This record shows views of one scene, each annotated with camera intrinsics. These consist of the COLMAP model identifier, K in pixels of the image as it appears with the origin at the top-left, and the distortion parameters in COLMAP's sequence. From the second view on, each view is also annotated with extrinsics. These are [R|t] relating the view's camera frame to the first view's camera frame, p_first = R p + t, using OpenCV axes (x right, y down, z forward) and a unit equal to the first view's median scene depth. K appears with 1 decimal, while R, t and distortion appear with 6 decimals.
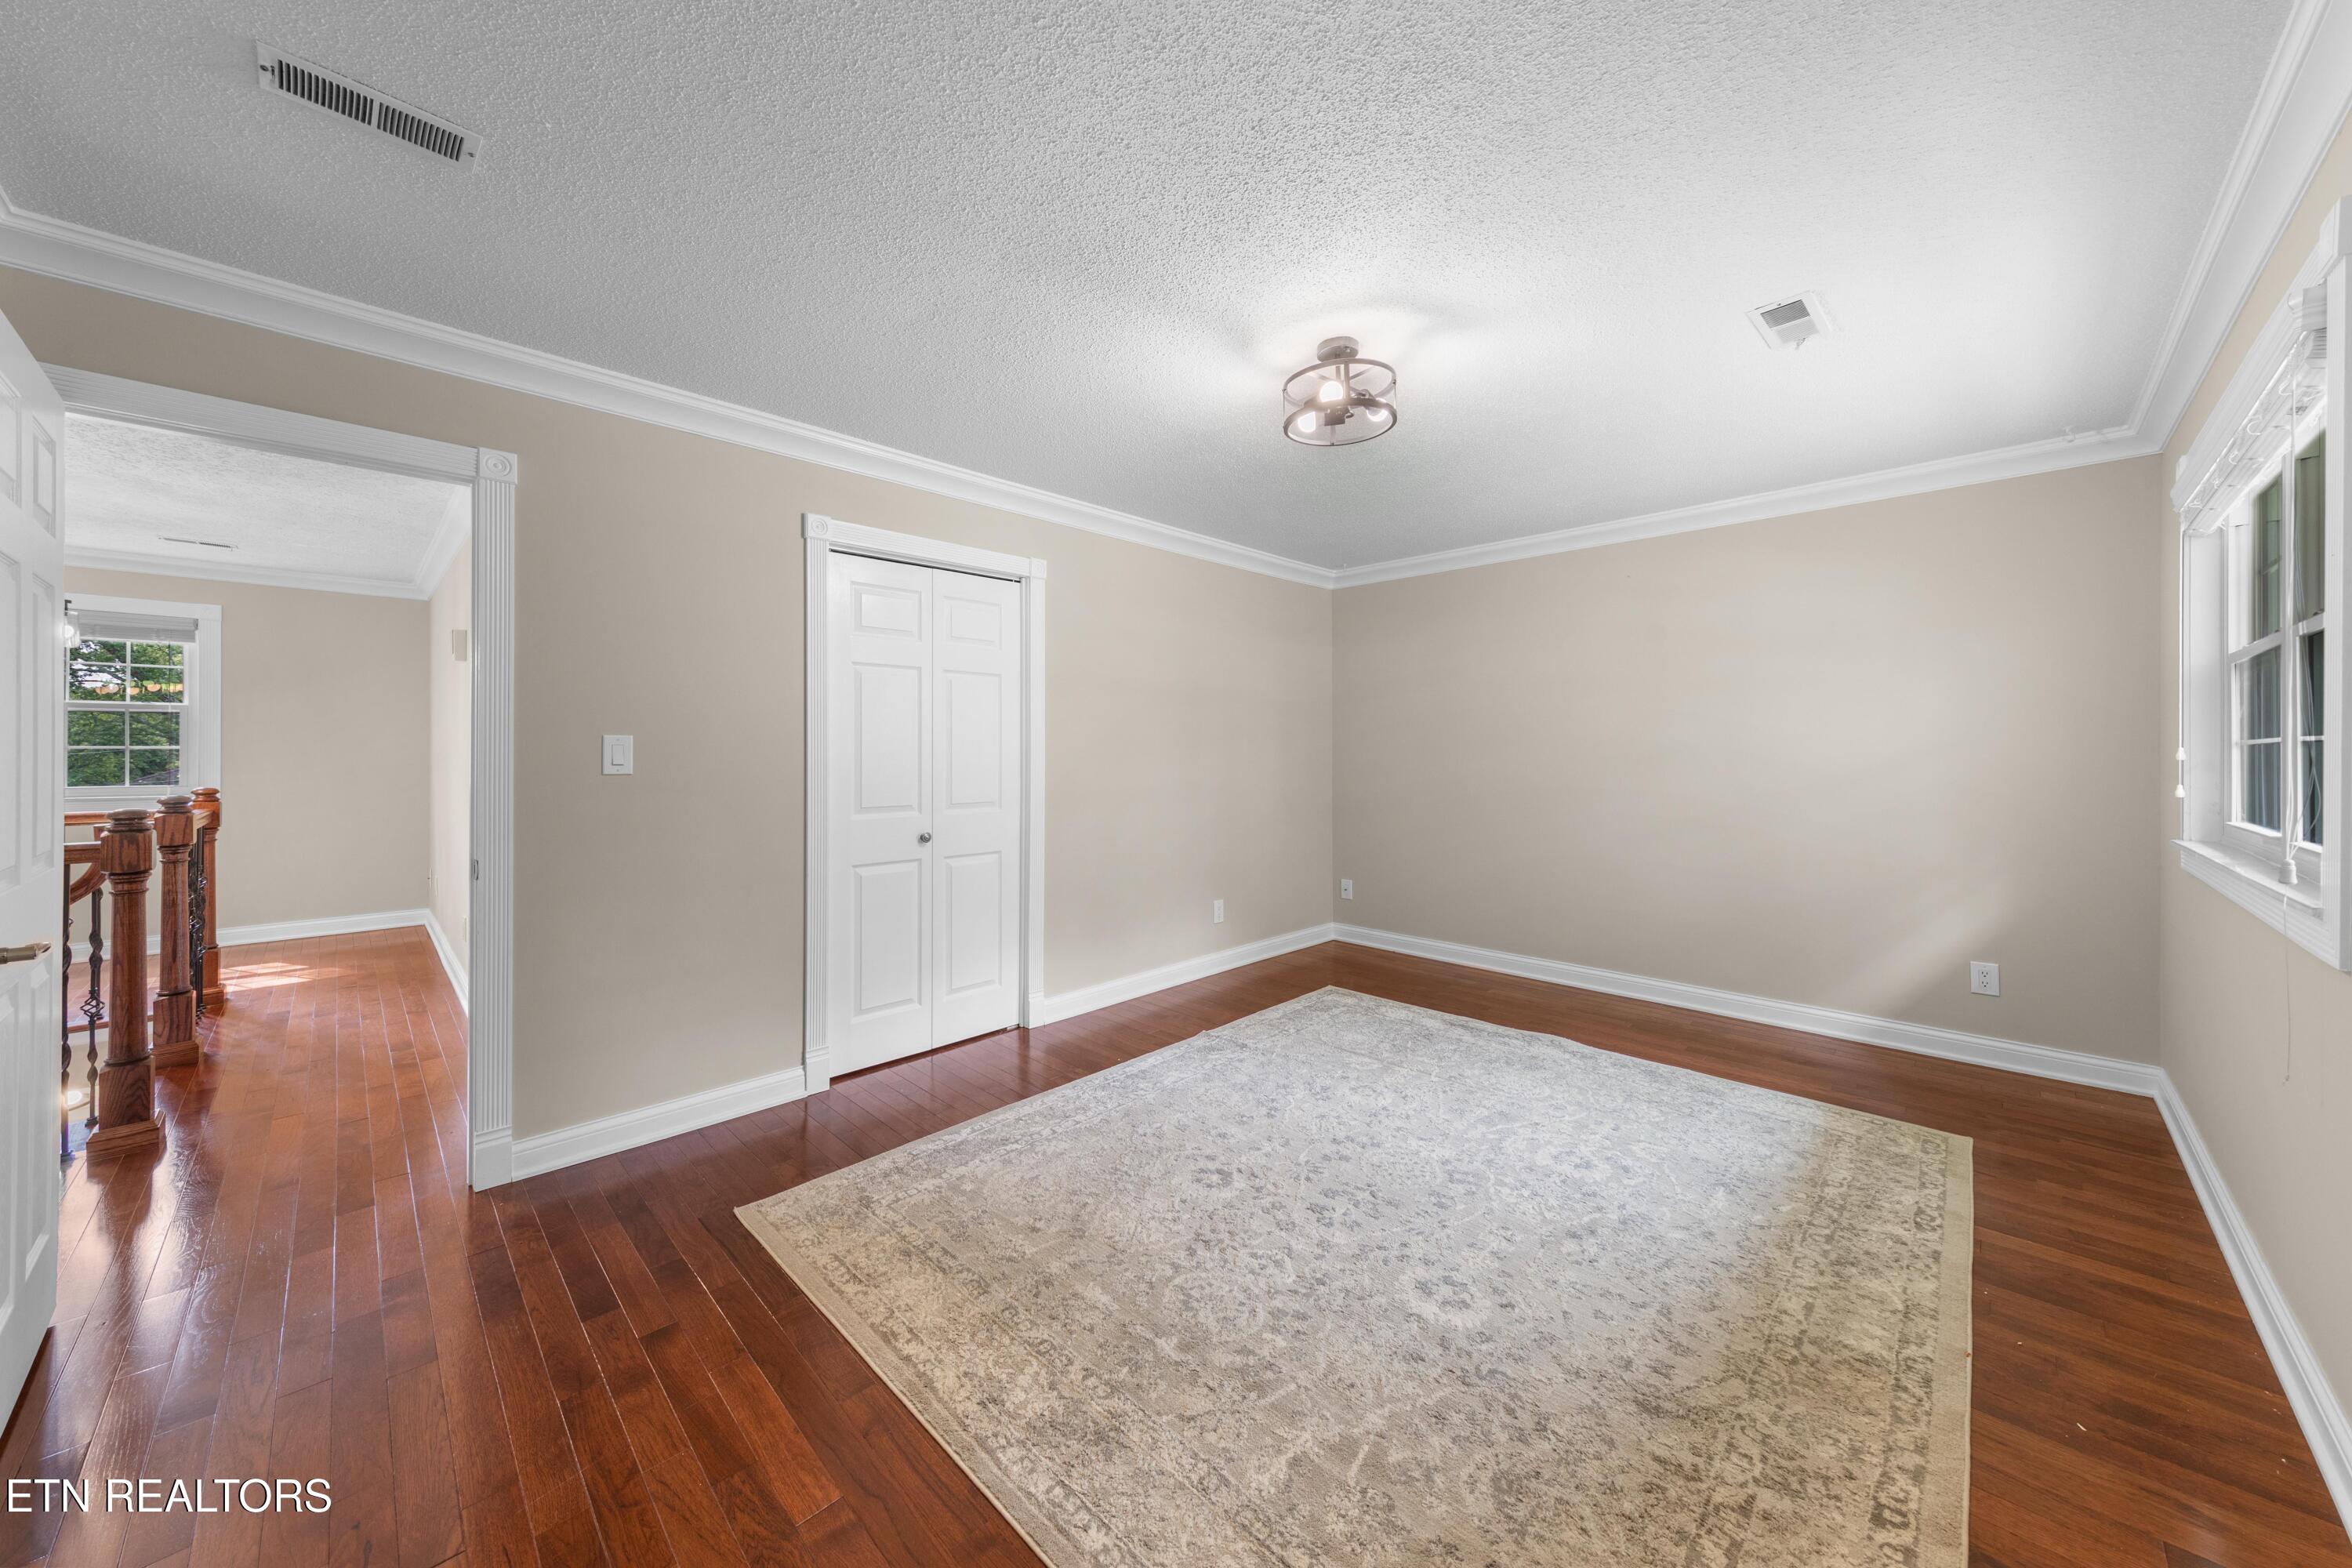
lens RADIAL K [[898.4, 0, 1173.9], [0, 898.4, 740.7], [0, 0, 1]] dist [0.001084, -0.000045]
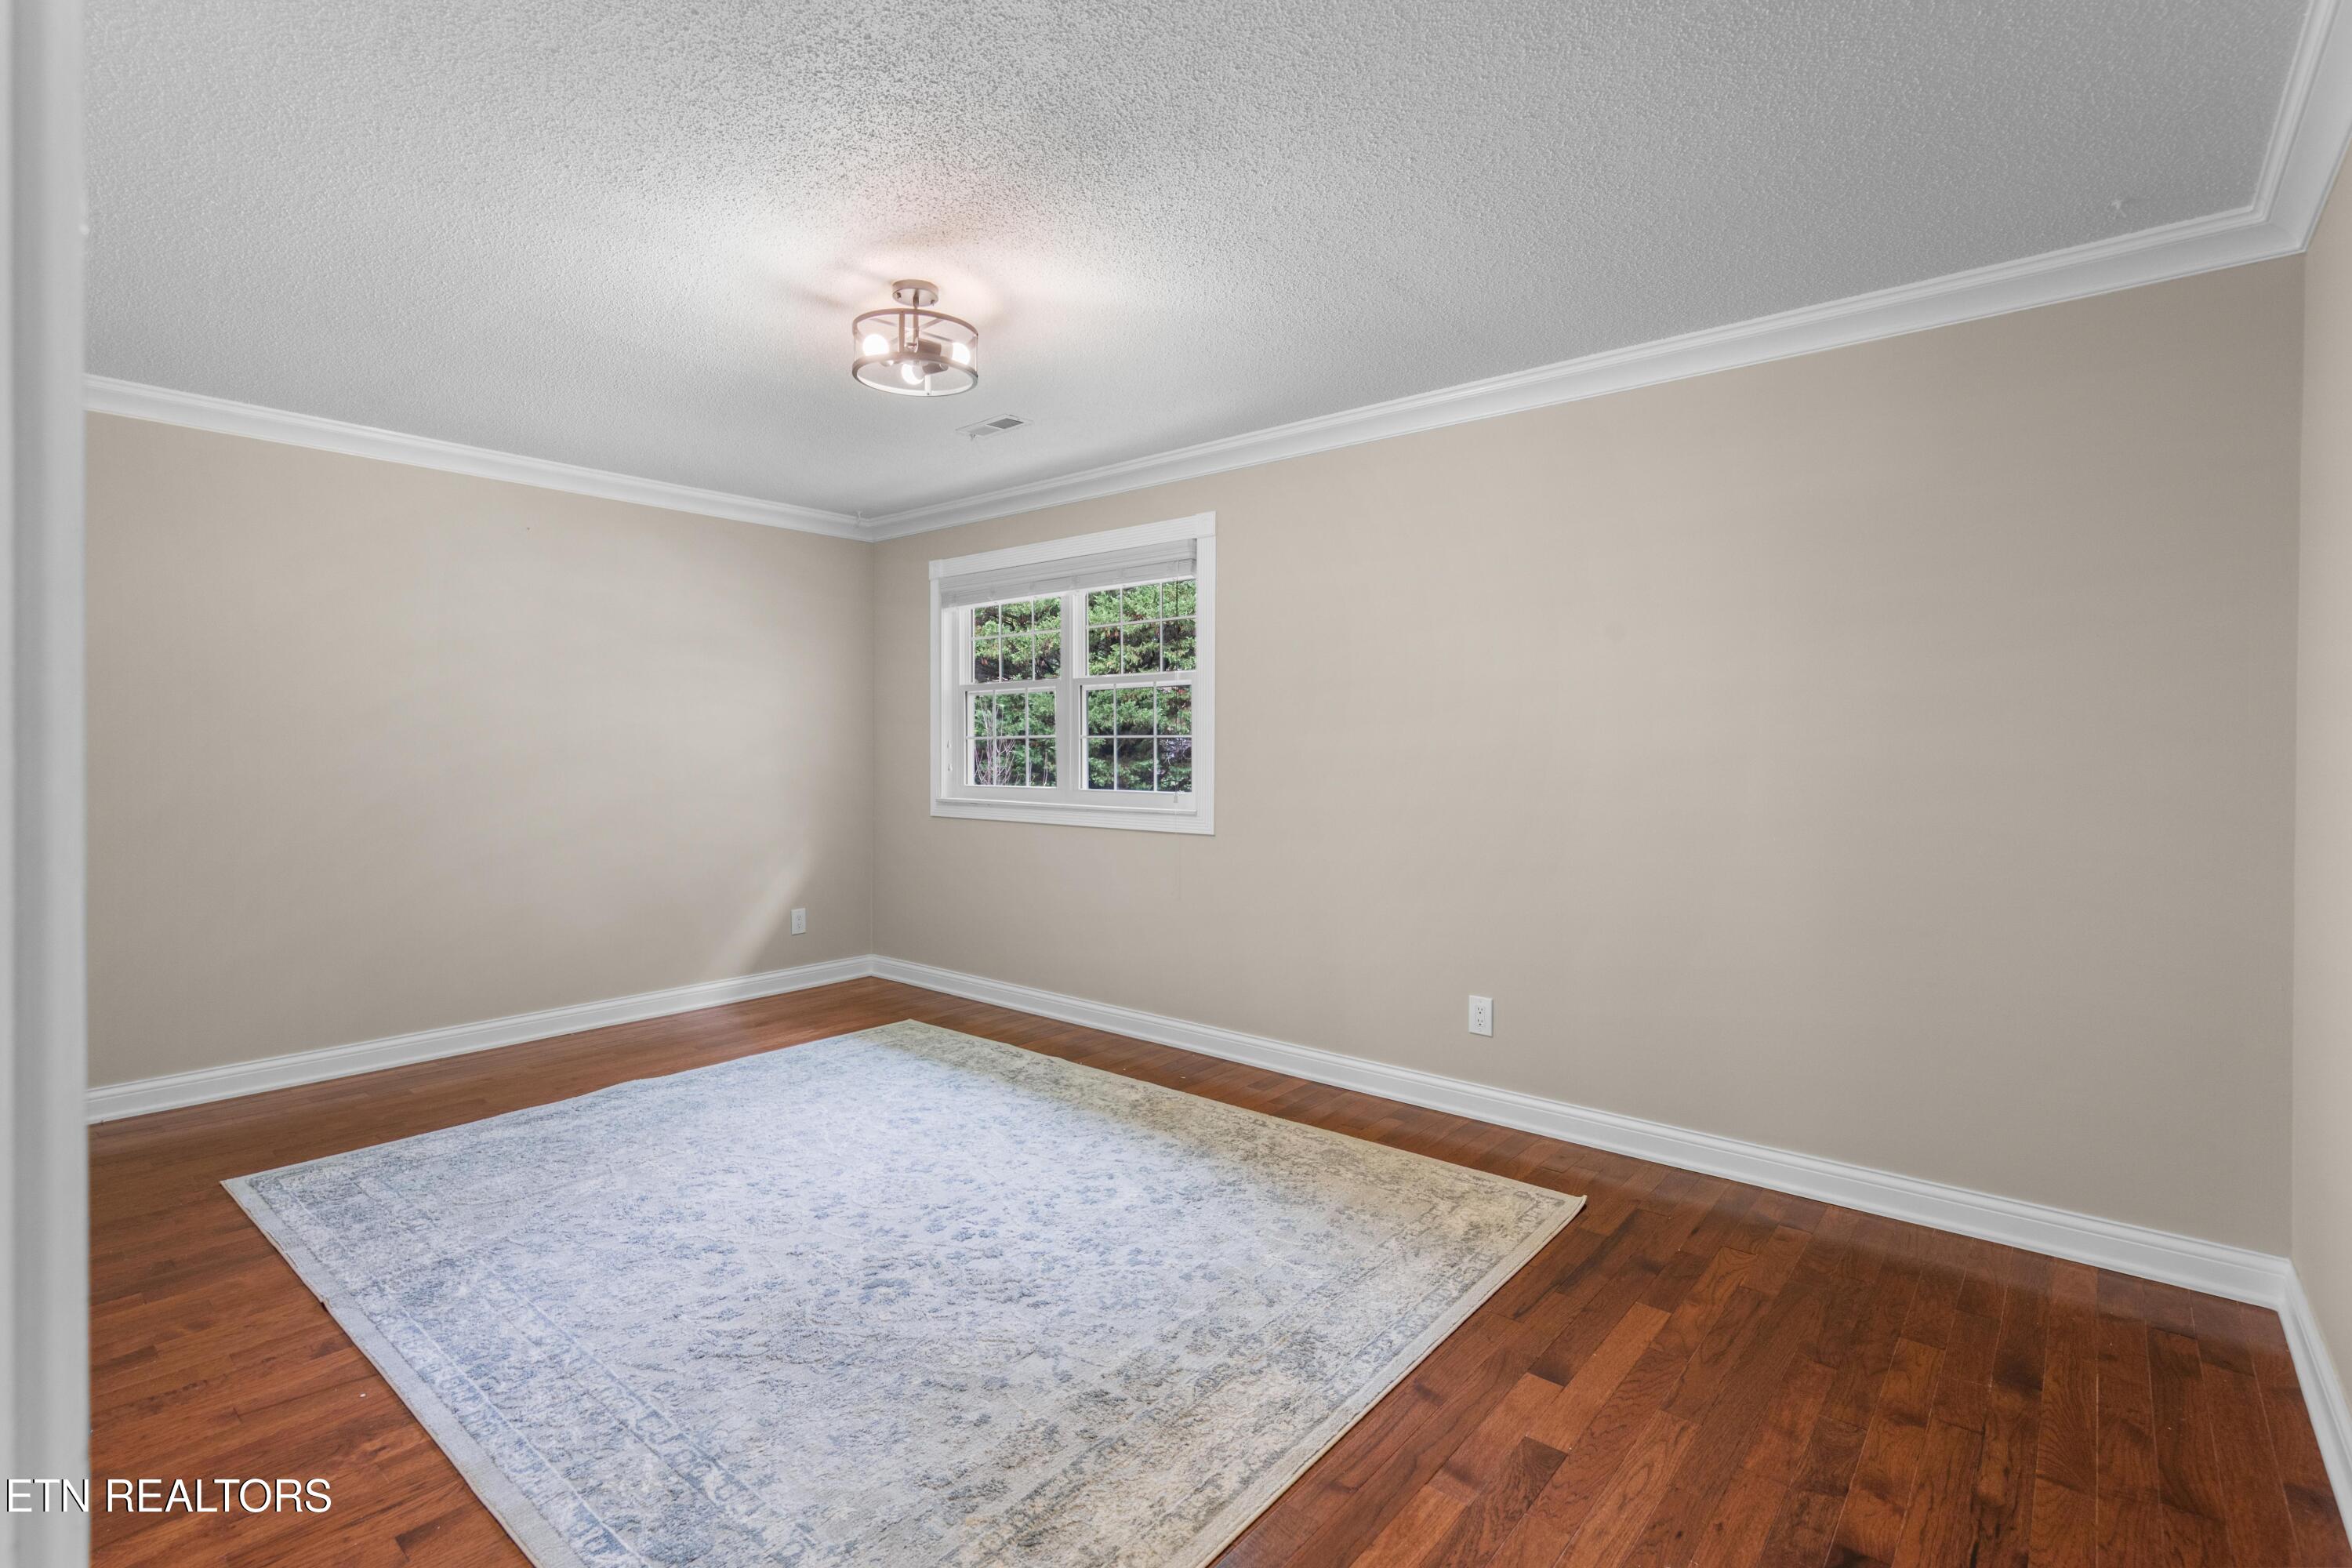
lens RADIAL K [[1130.8, 0, 1183.7], [0, 1130.8, 743.3], [0, 0, 1]] dist [0.001131, 0.000199]
pose [[-0.154952, 0.000303, 0.987922, -0.910498], [-0.011354, 0.999933, -0.002088, 0.010933], [-0.987857, -0.011540, -0.154938, 0.850995]]
